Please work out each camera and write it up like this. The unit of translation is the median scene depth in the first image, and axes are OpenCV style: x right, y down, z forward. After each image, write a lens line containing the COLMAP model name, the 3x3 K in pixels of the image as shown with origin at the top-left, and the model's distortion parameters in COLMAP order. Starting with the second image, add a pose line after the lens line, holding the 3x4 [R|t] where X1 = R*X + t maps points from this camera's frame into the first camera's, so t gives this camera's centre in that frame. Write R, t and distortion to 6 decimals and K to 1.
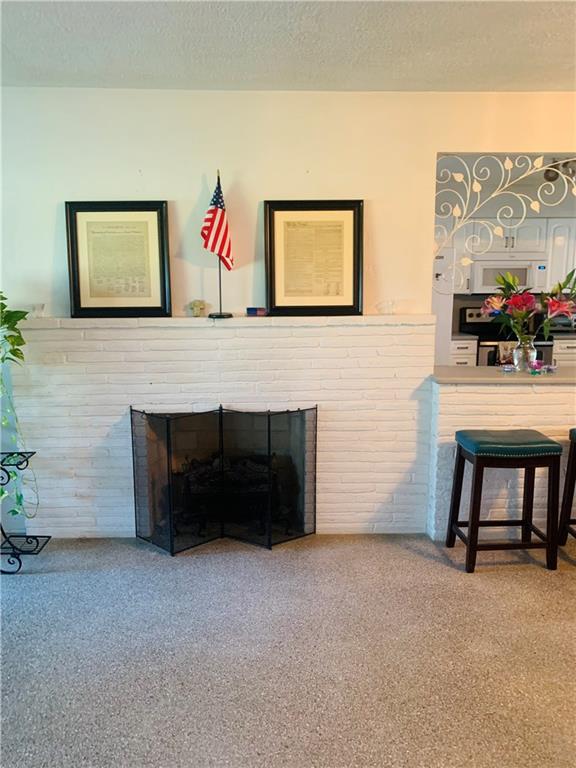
lens RADIAL K [[585.9, 0, 284.9], [0, 585.9, 387.6], [0, 0, 1]] dist [0.043078, -0.045635]
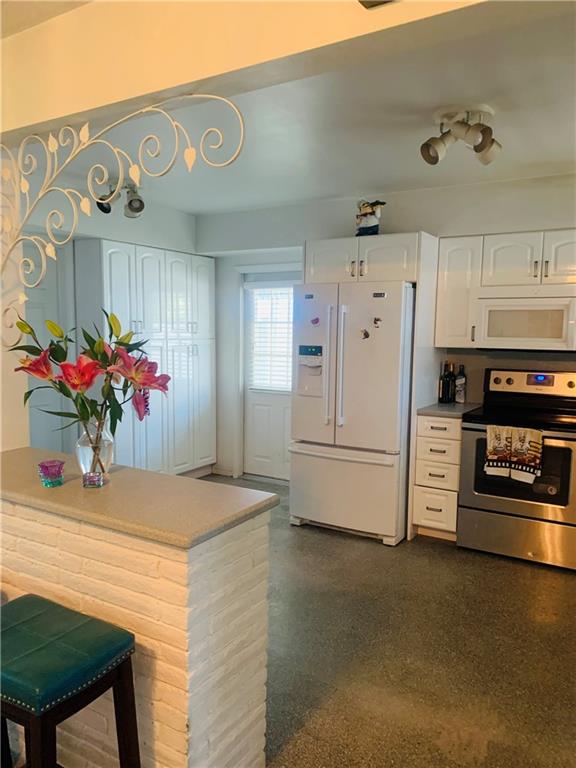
lens RADIAL K [[585.9, 0, 289.9], [0, 585.9, 394.5], [0, 0, 1]] dist [0.043078, -0.045635]
pose [[0.834740, 0.074806, -0.545540, 0.981063], [-0.108094, 0.993714, -0.029135, -0.127919], [0.539931, 0.083290, 0.837578, 0.656144]]
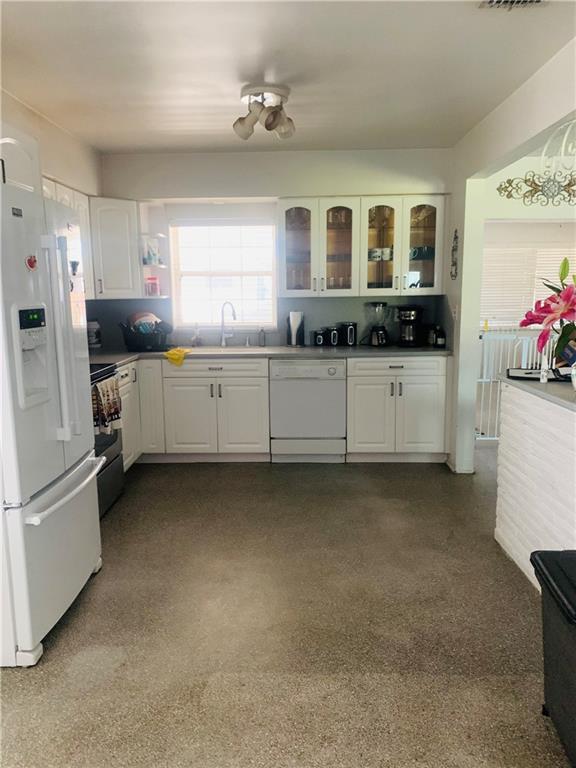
lens RADIAL K [[585.9, 0, 287.5], [0, 585.9, 383.2], [0, 0, 1]] dist [0.043078, -0.045635]
pose [[0.059083, -0.157757, 0.985709, -0.368245], [0.182499, 0.972499, 0.144704, -0.239171], [-0.981429, 0.171342, 0.086249, 1.422028]]
